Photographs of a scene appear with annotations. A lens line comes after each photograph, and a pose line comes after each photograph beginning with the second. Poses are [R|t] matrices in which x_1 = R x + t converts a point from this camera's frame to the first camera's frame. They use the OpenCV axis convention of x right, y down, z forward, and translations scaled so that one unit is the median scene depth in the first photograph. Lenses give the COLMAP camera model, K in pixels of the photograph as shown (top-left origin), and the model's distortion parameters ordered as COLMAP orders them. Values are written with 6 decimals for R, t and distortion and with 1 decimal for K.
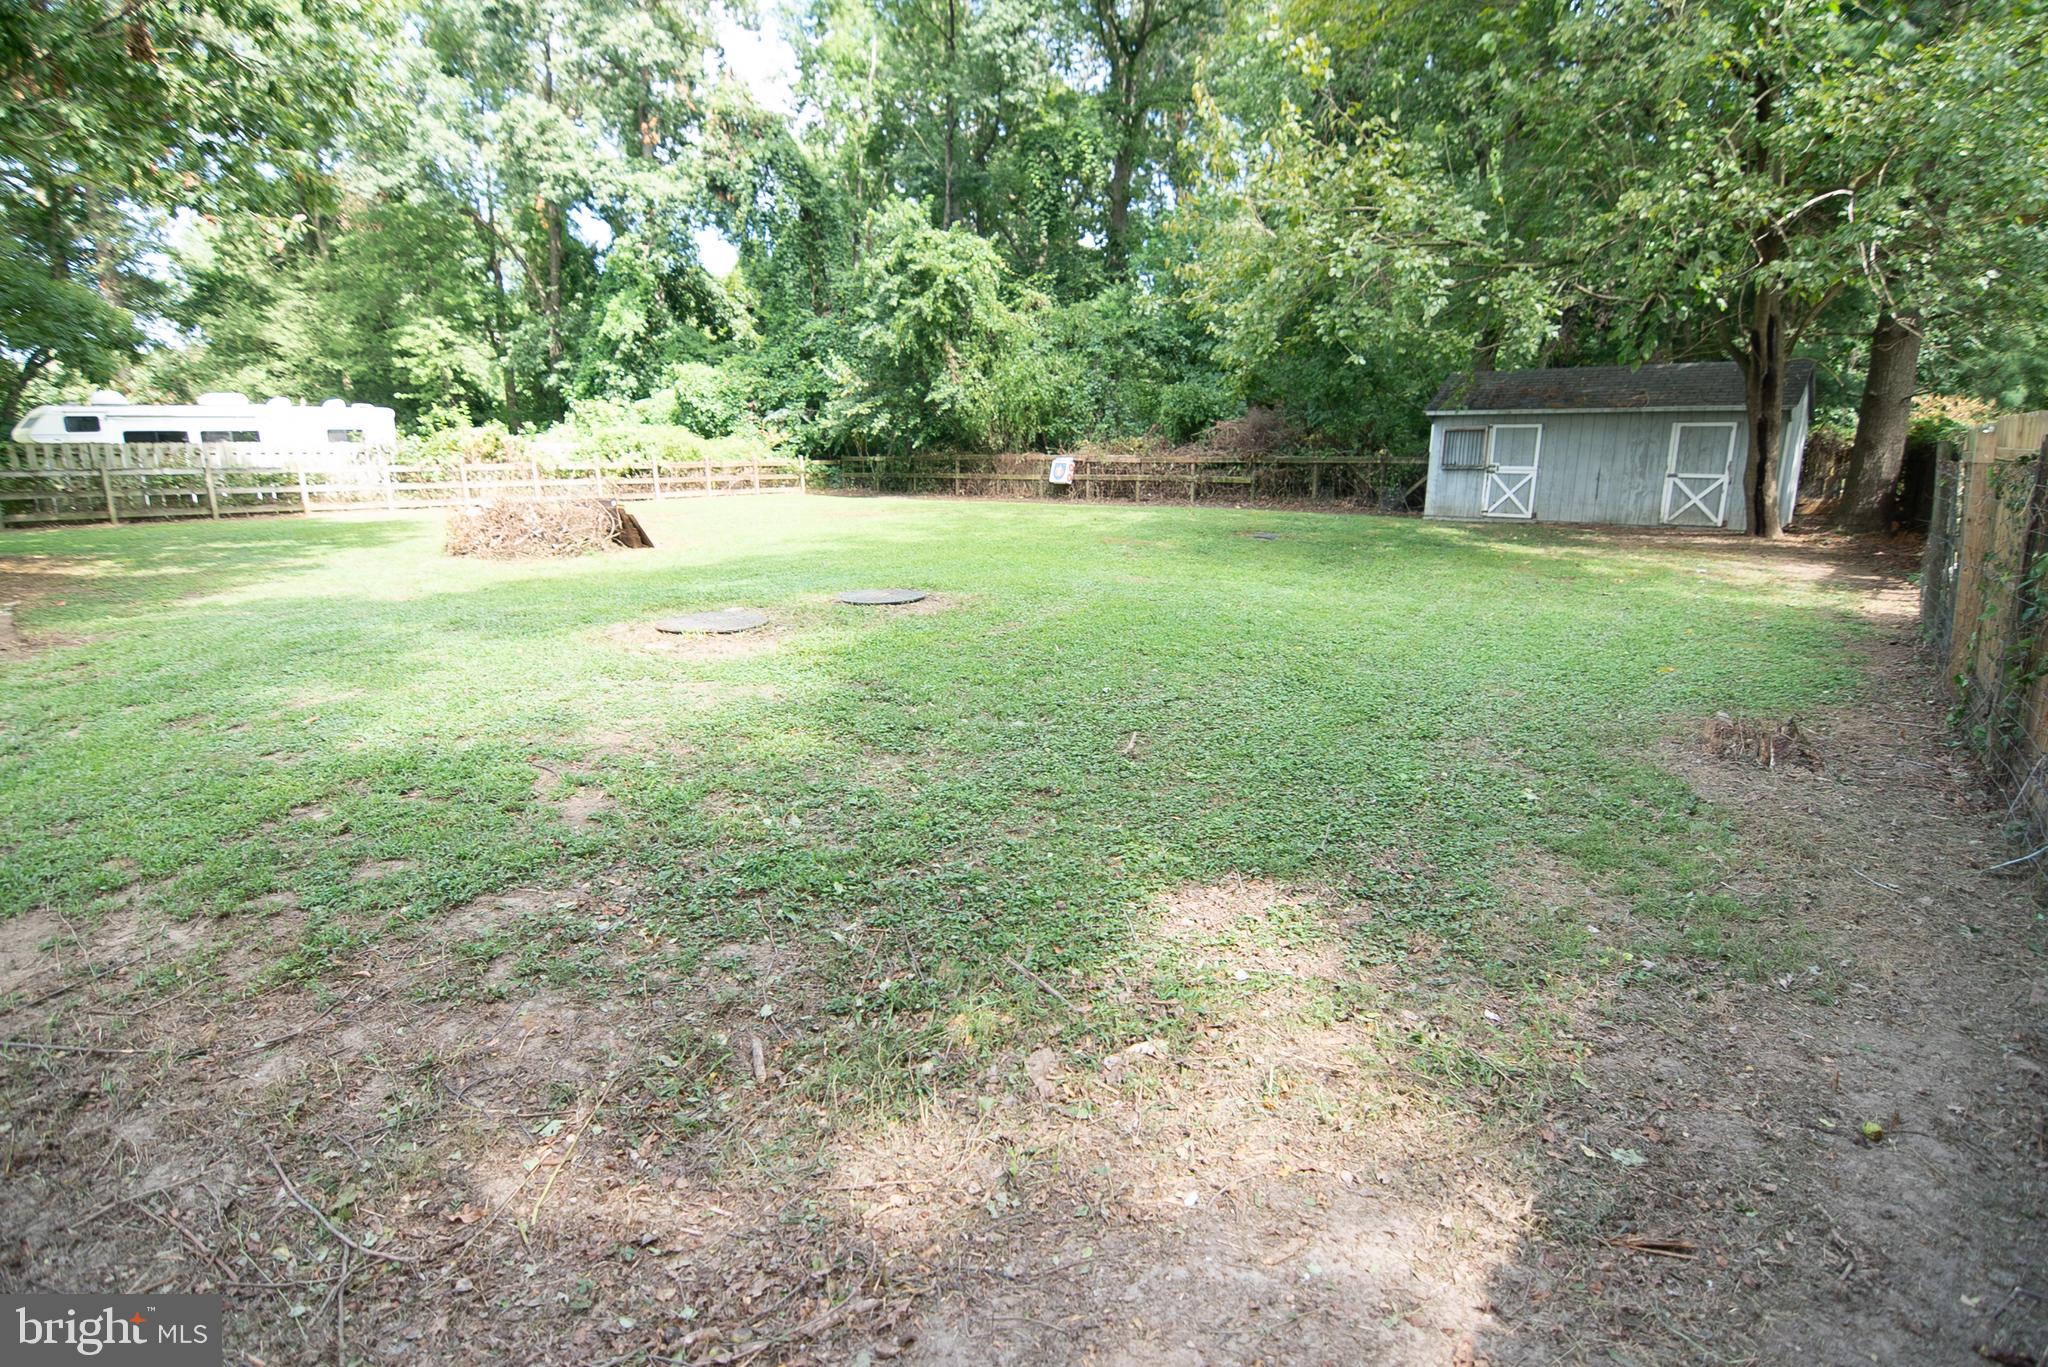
lens RADIAL K [[997.6, 0, 1024.6], [0, 997.6, 684.0], [0, 0, 1]] dist [-0.016013, -0.000533]
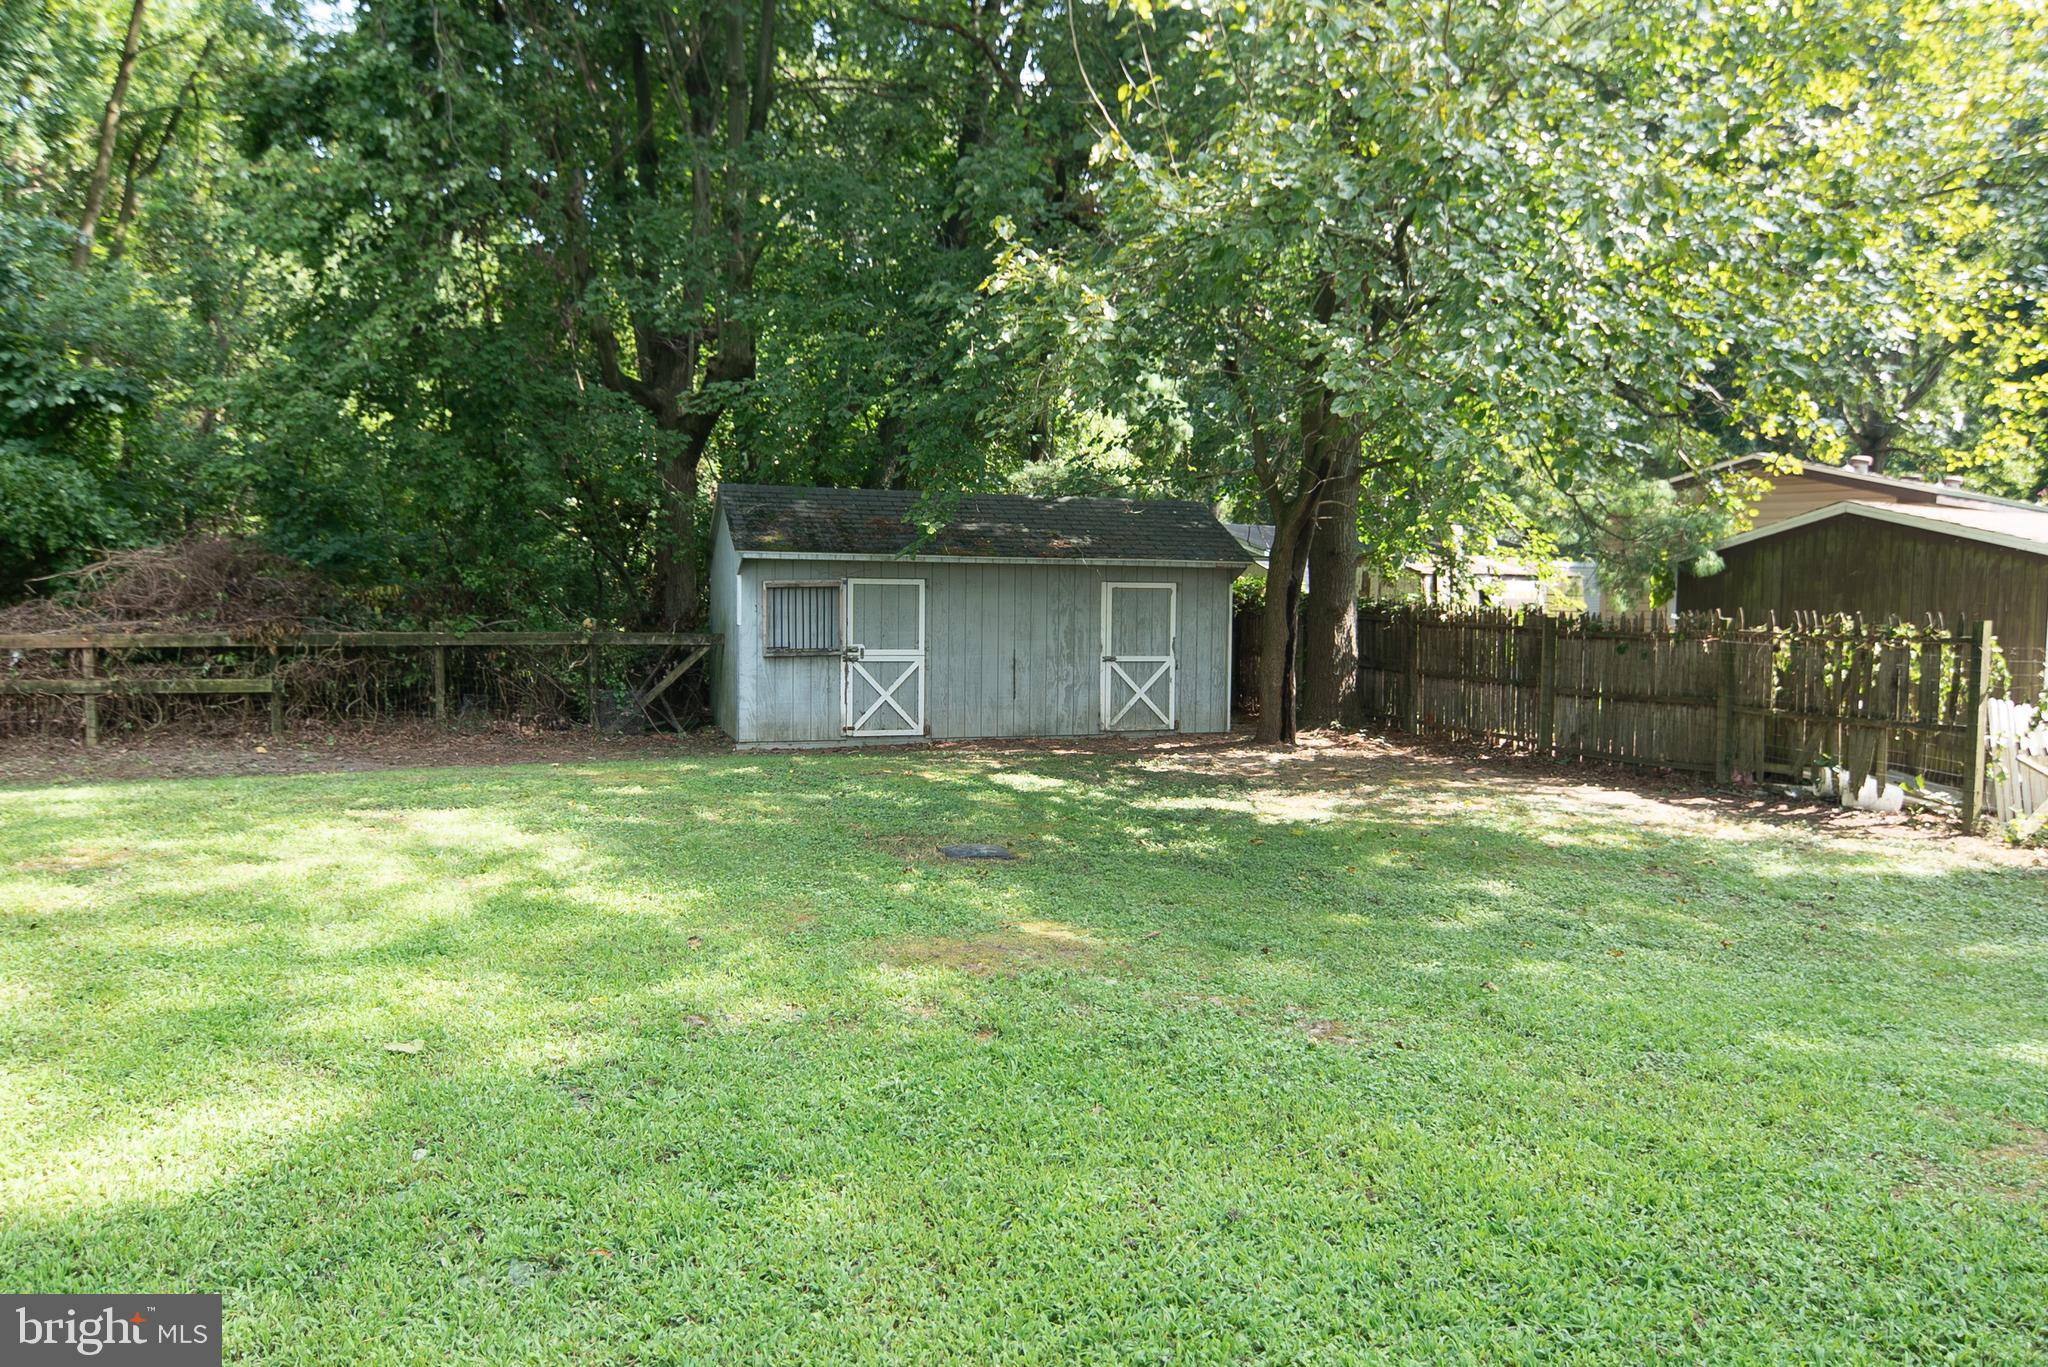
lens RADIAL K [[1419.7, 0, 1023.9], [0, 1419.7, 682.8], [0, 0, 1]] dist [-0.002381, -0.000518]
pose [[0.511602, -0.043723, 0.858109, -0.173211], [0.187788, 0.980250, -0.062012, -0.131507], [-0.838450, 0.192868, 0.509709, 0.506327]]
